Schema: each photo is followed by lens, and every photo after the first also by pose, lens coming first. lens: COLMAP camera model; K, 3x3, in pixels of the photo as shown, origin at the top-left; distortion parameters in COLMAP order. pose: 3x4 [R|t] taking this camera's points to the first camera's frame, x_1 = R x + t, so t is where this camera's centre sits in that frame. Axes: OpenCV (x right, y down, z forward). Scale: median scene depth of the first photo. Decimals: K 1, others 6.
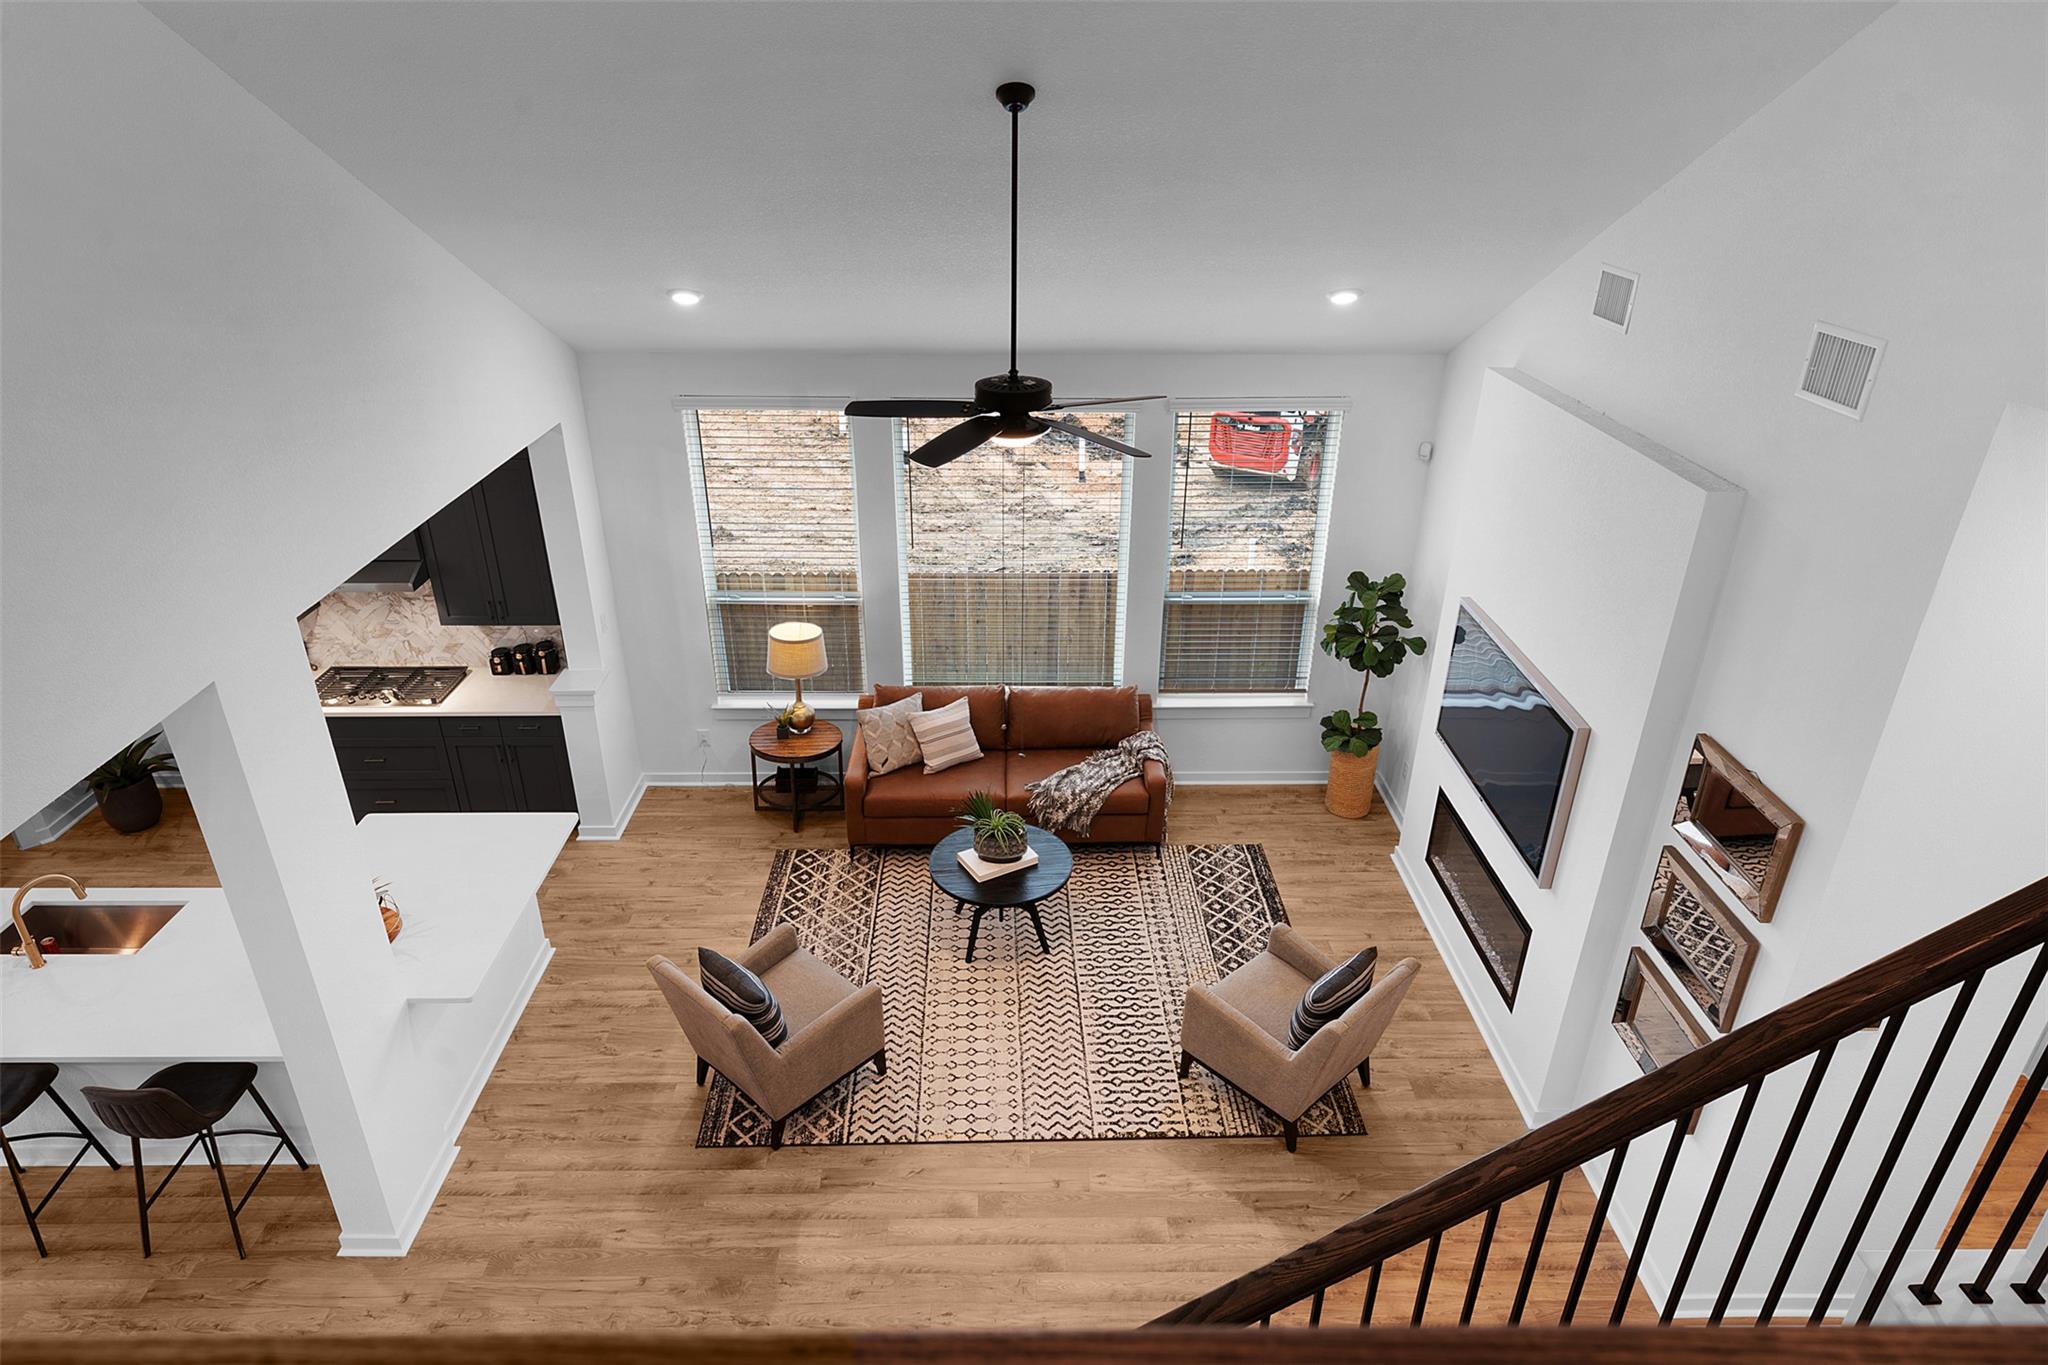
lens RADIAL K [[1178.8, 0, 1014.3], [0, 1178.8, 675.8], [0, 0, 1]] dist [0.003672, 0.000251]
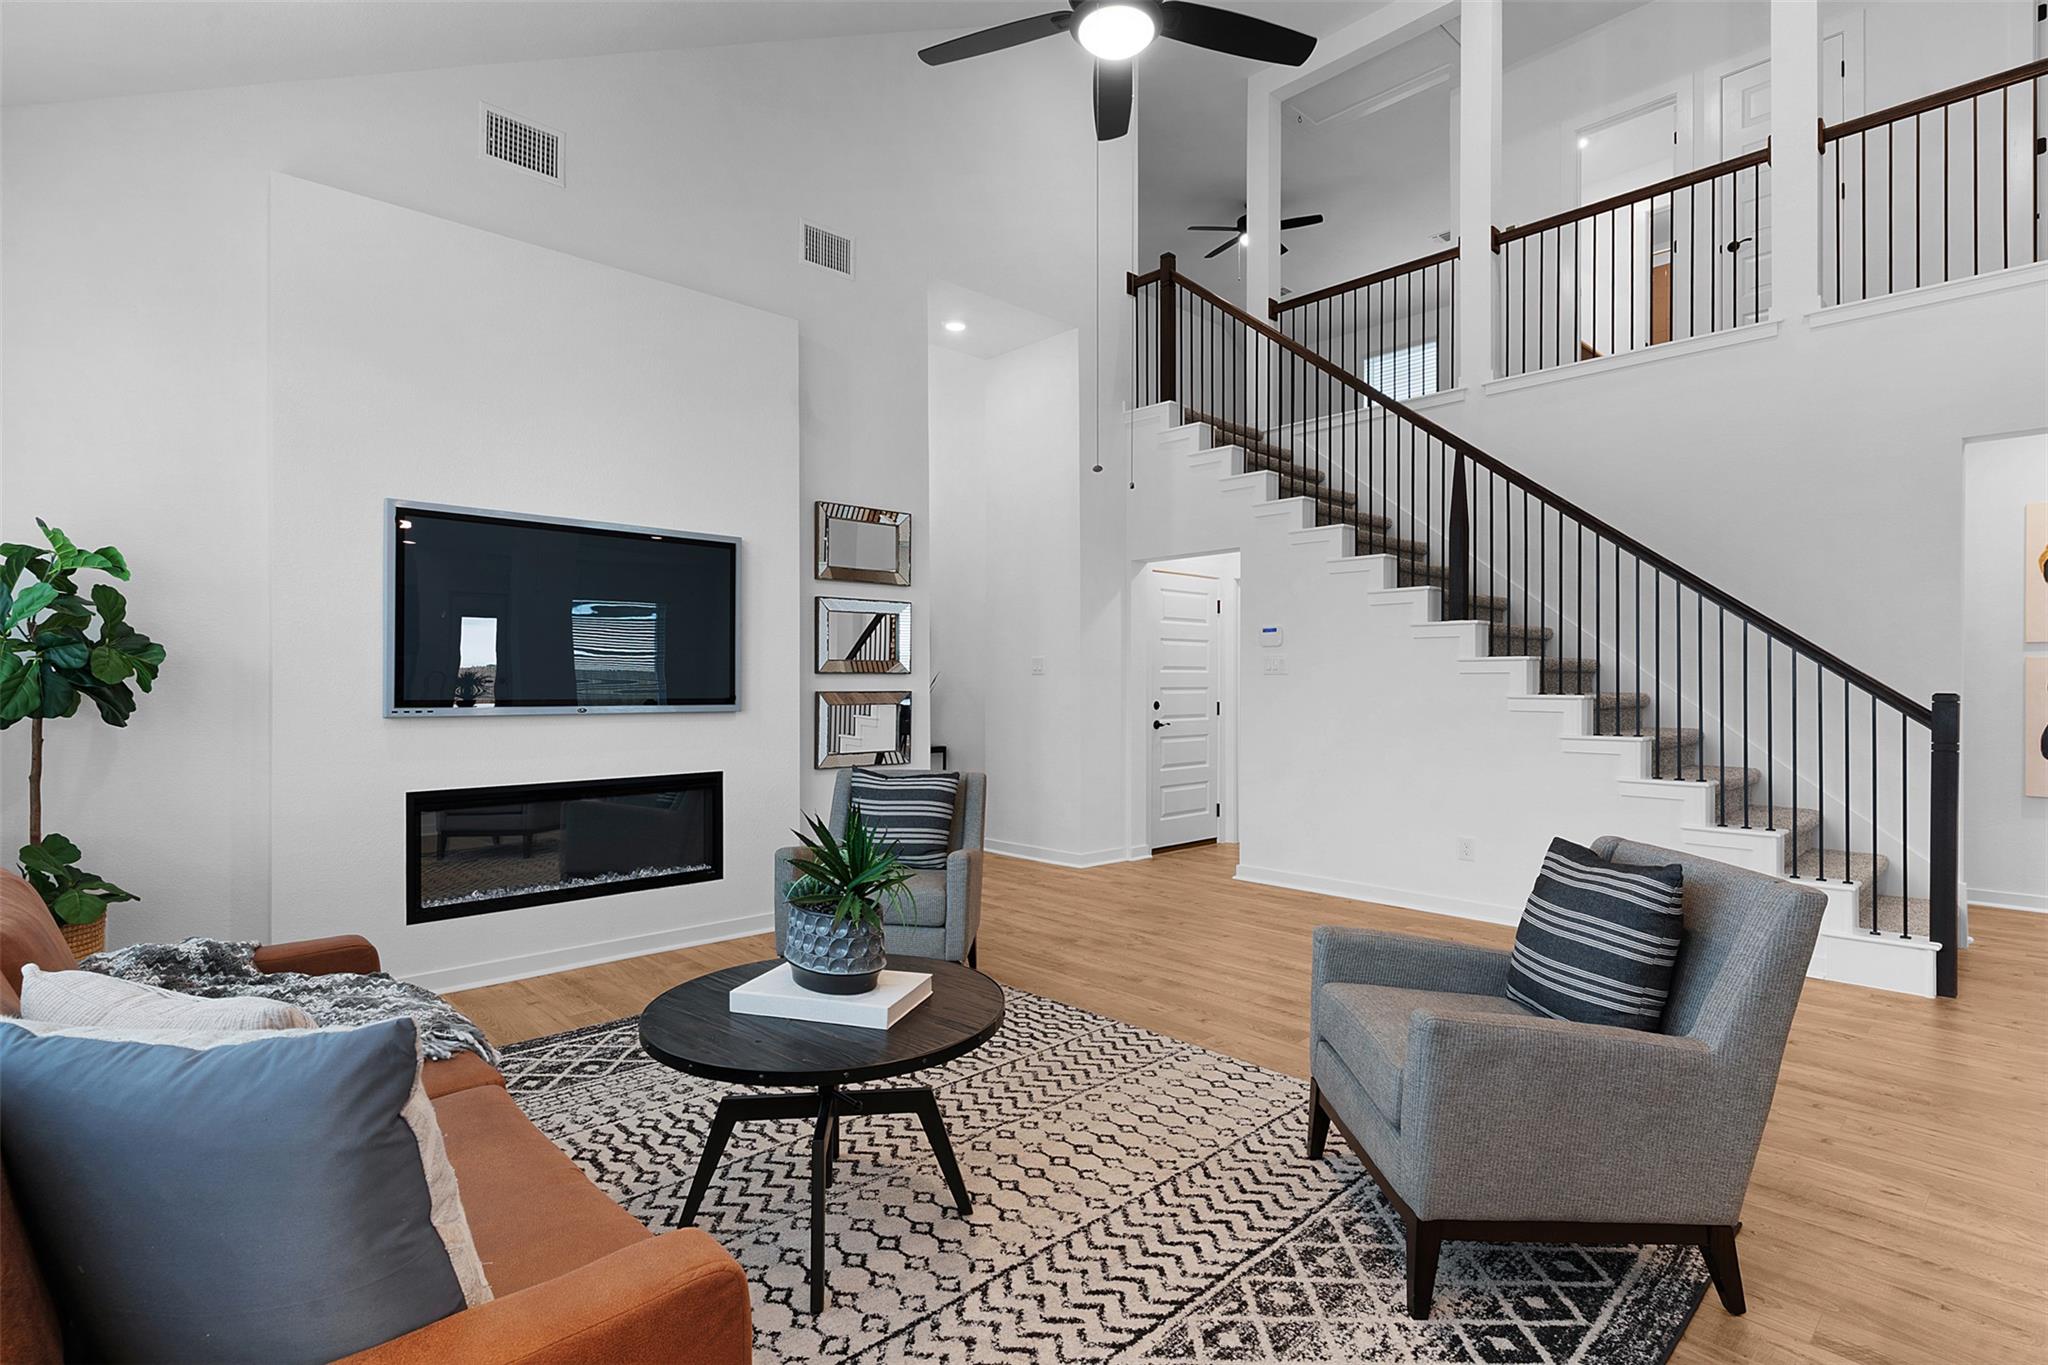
lens RADIAL K [[997.6, 0, 1027.4], [0, 997.6, 674.0], [0, 0, 1]] dist [-0.001808, 0.001922]
pose [[-0.683623, 0.004779, 0.729820, -0.356136], [0.319104, 0.901289, 0.293002, -0.025312], [-0.656379, 0.433192, -0.617667, 1.295147]]
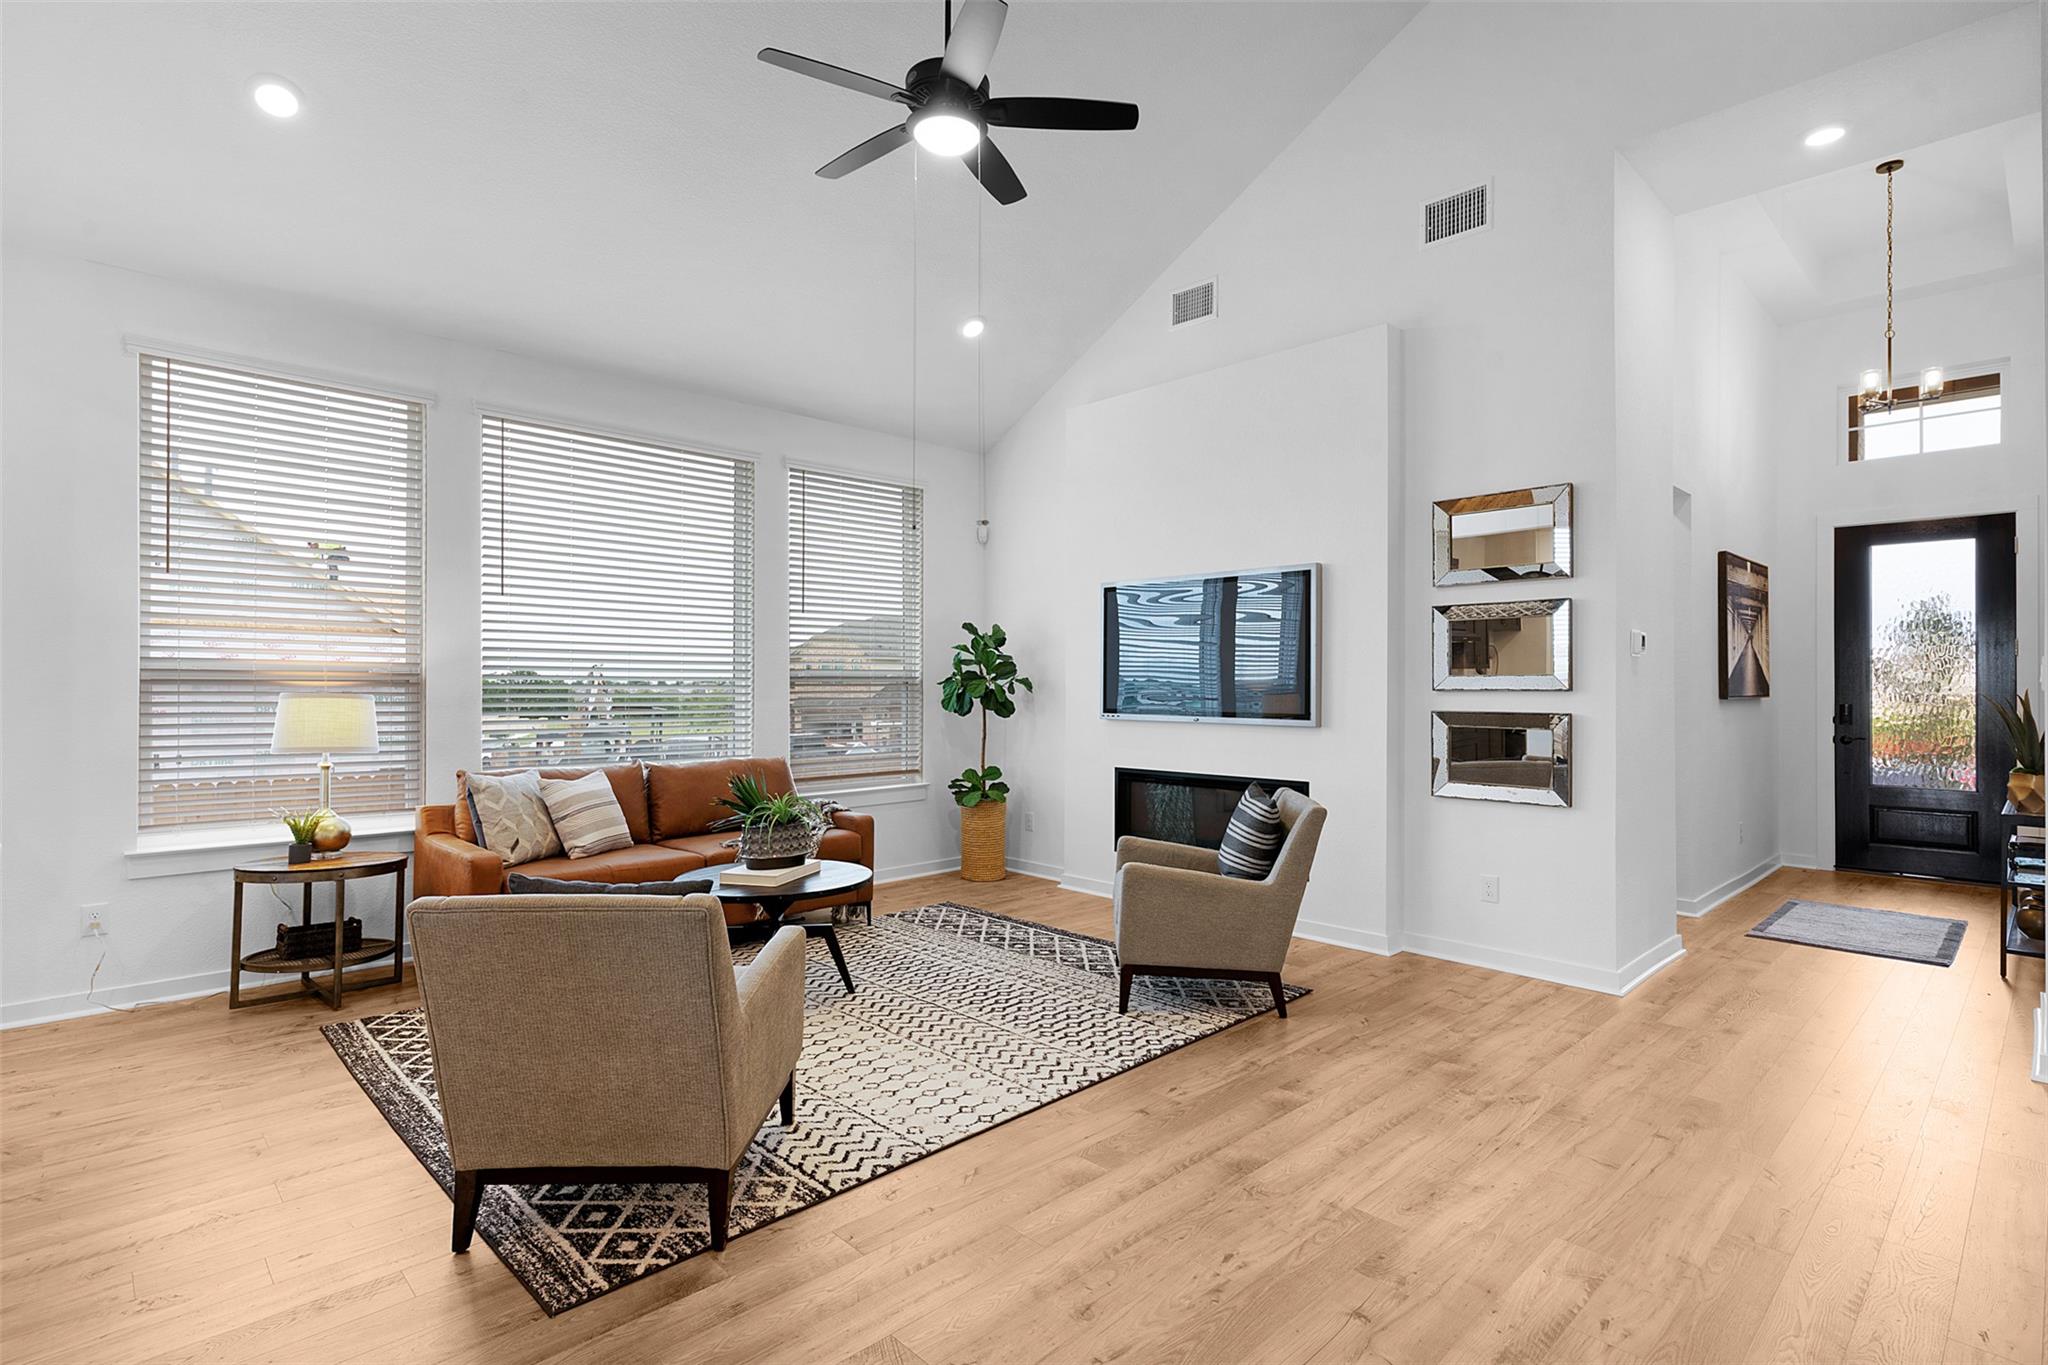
lens RADIAL K [[997.6, 0, 1010.6], [0, 997.6, 676.7], [0, 0, 1]] dist [-0.001808, 0.001922]
pose [[0.732424, 0.005295, 0.680828, -0.383863], [0.299270, 0.895685, -0.328916, 0.342865], [-0.611549, 0.444658, 0.654436, 0.512461]]
